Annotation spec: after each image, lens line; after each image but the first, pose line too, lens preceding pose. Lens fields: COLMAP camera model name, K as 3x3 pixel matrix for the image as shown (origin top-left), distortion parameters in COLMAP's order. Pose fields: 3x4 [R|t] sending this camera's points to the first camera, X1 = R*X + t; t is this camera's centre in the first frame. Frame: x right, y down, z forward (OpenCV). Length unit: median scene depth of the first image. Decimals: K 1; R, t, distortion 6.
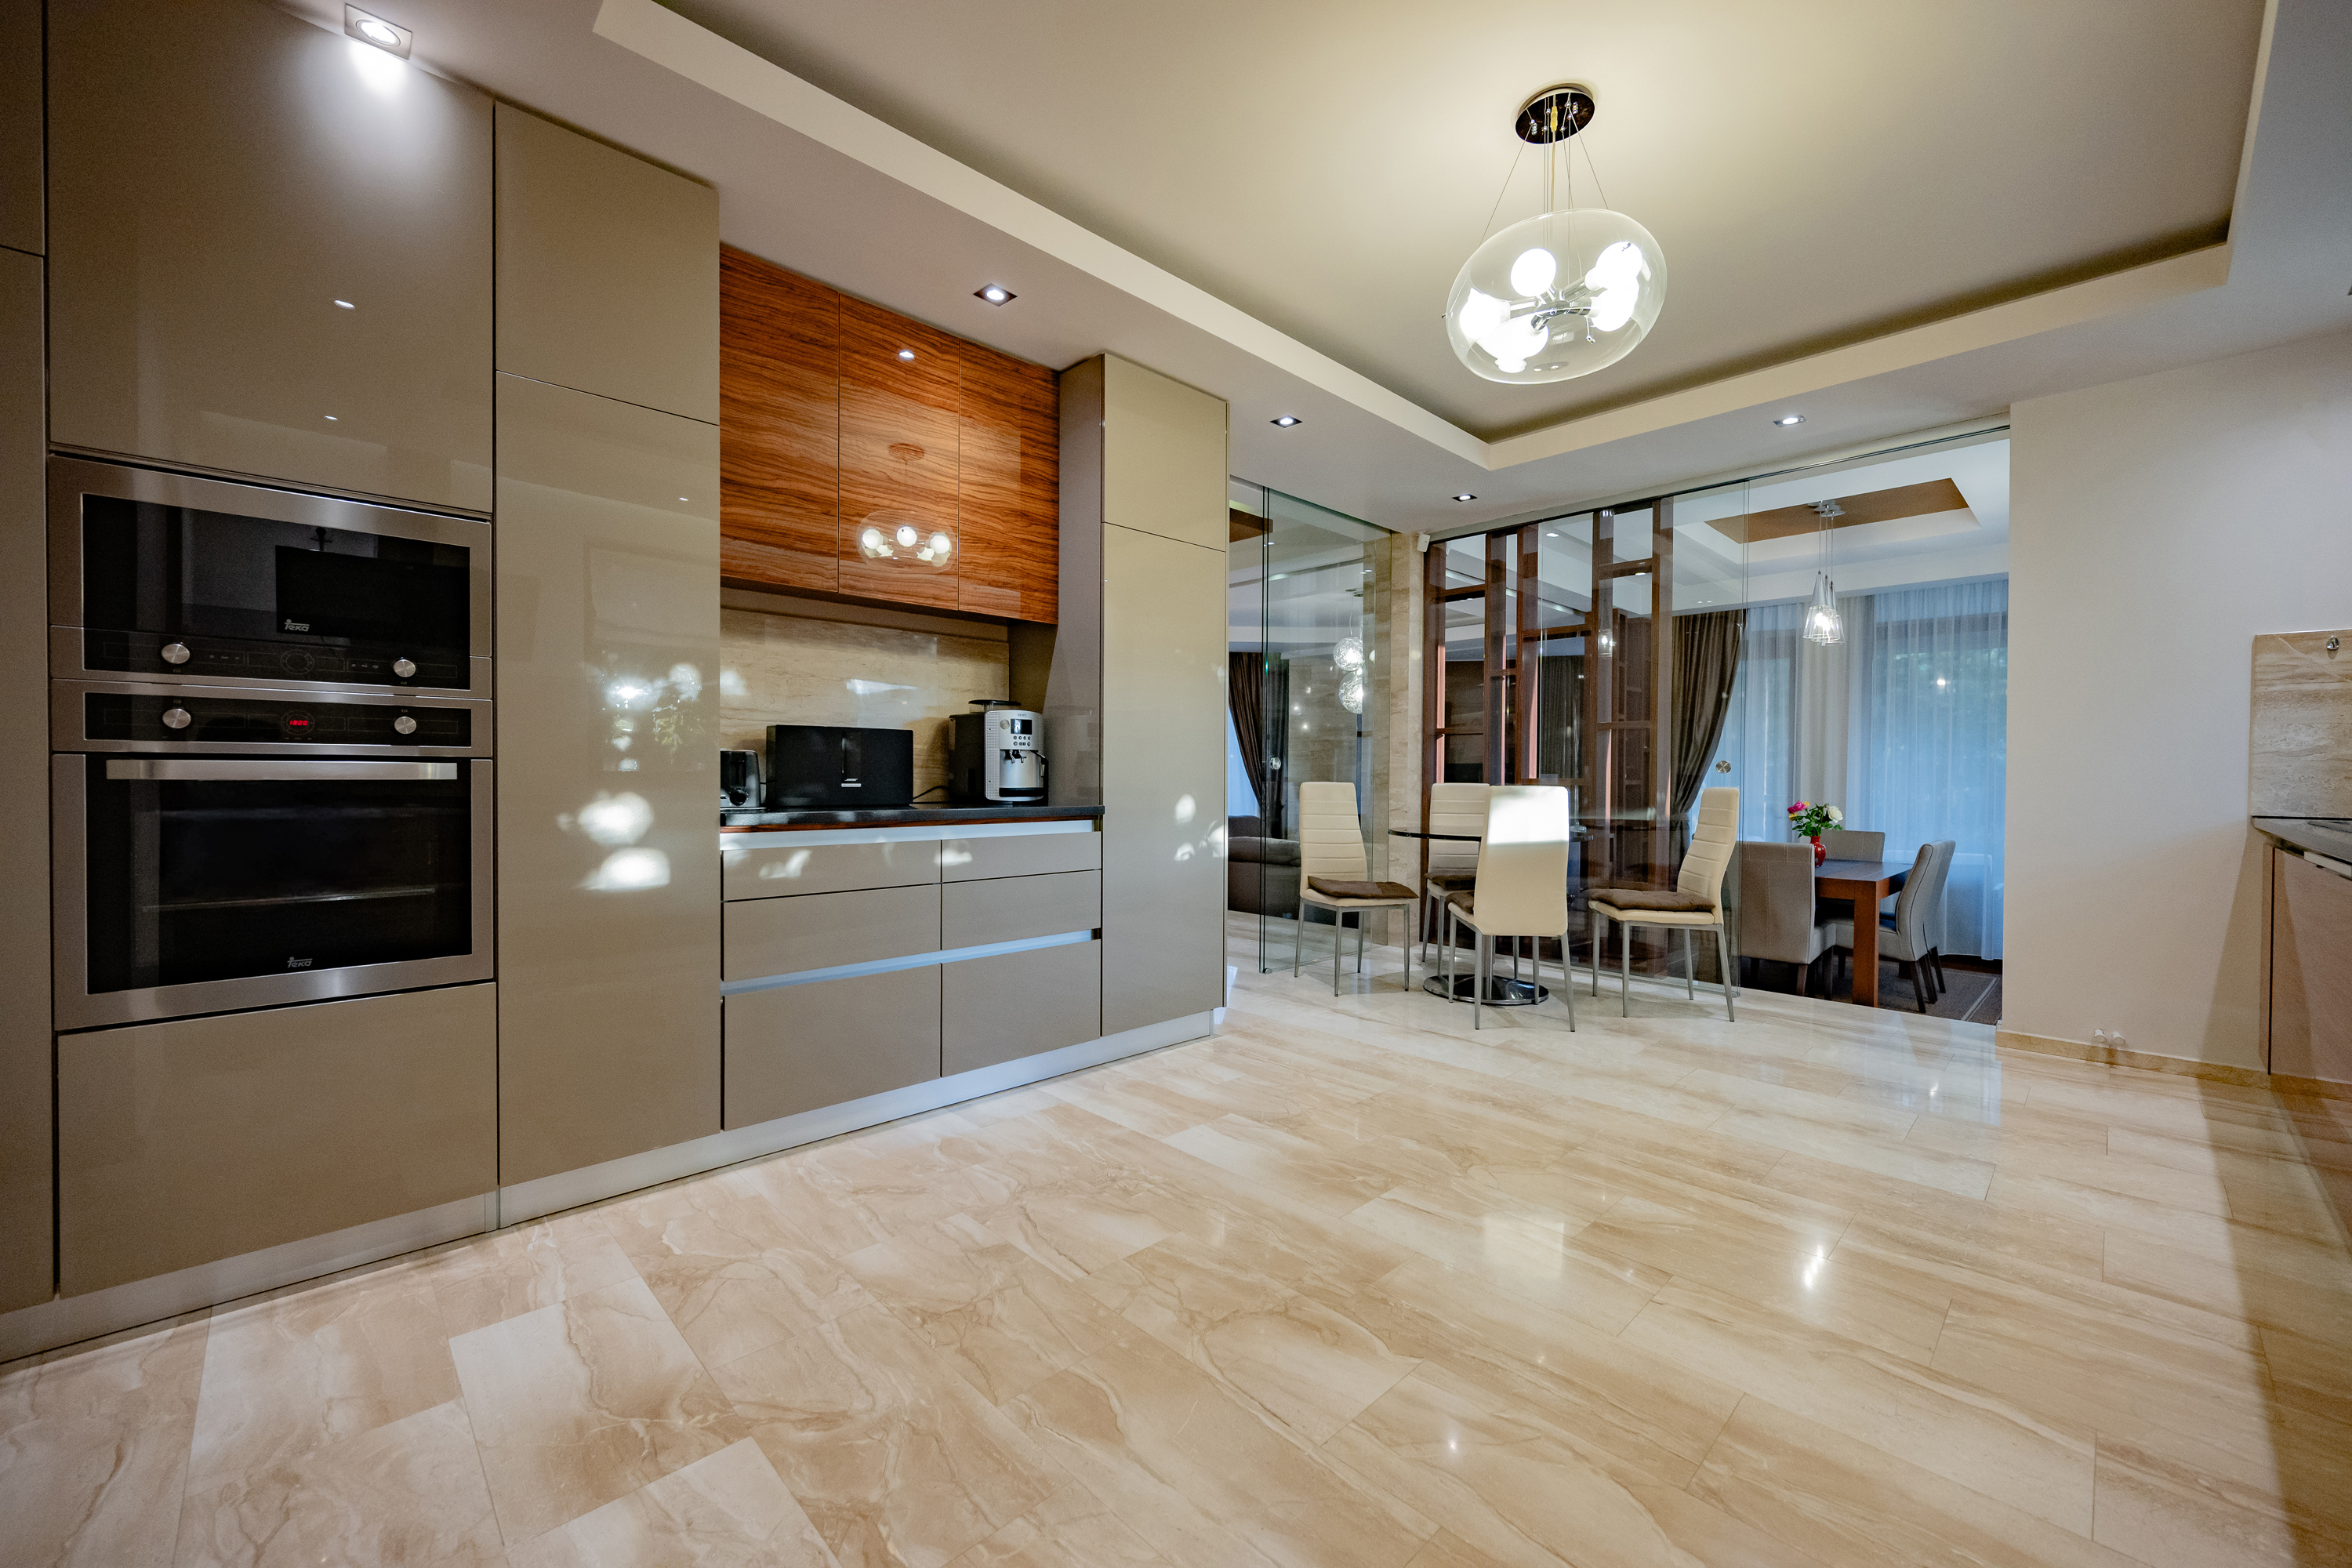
lens RADIAL K [[915.8, 0, 1176.7], [0, 915.8, 799.5], [0, 0, 1]] dist [-0.000979, -0.000392]
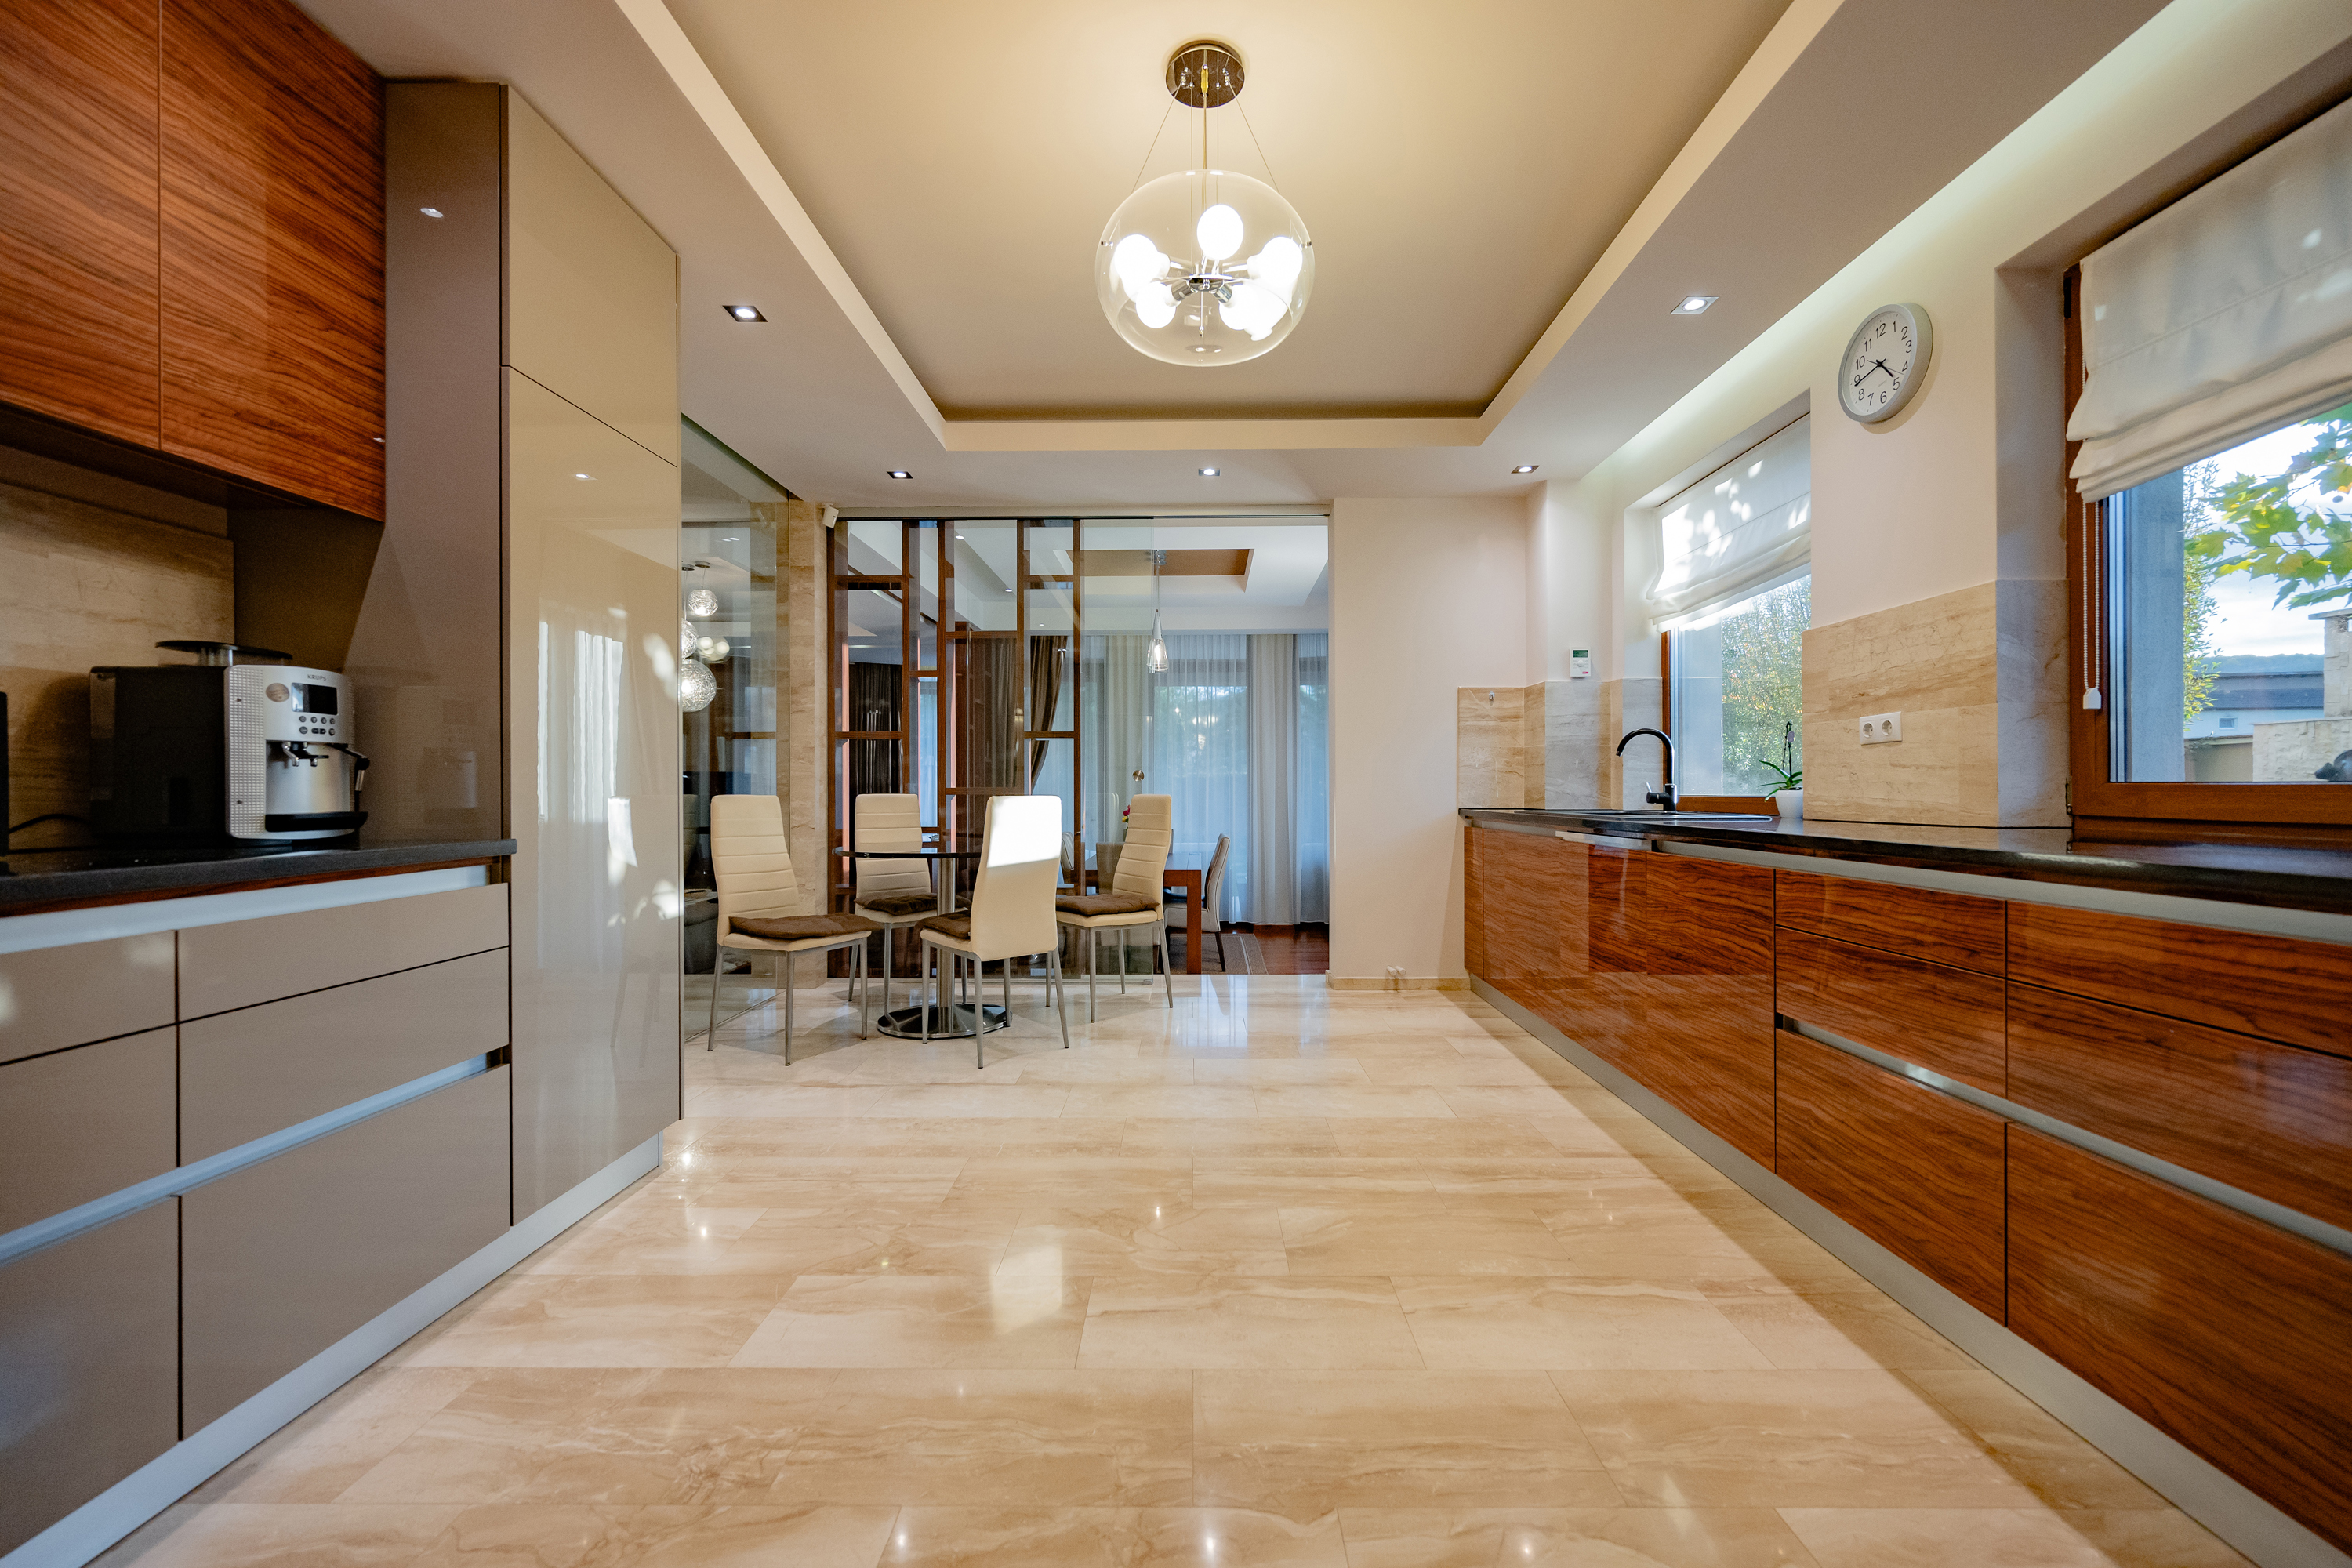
lens RADIAL K [[915.8, 0, 1188.0], [0, 915.8, 798.4], [0, 0, 1]] dist [-0.000979, -0.000392]
pose [[0.700318, -0.017102, 0.713626, -0.211865], [0.025835, 0.999665, -0.001396, -0.008260], [-0.713364, 0.019414, 0.700525, 0.286562]]
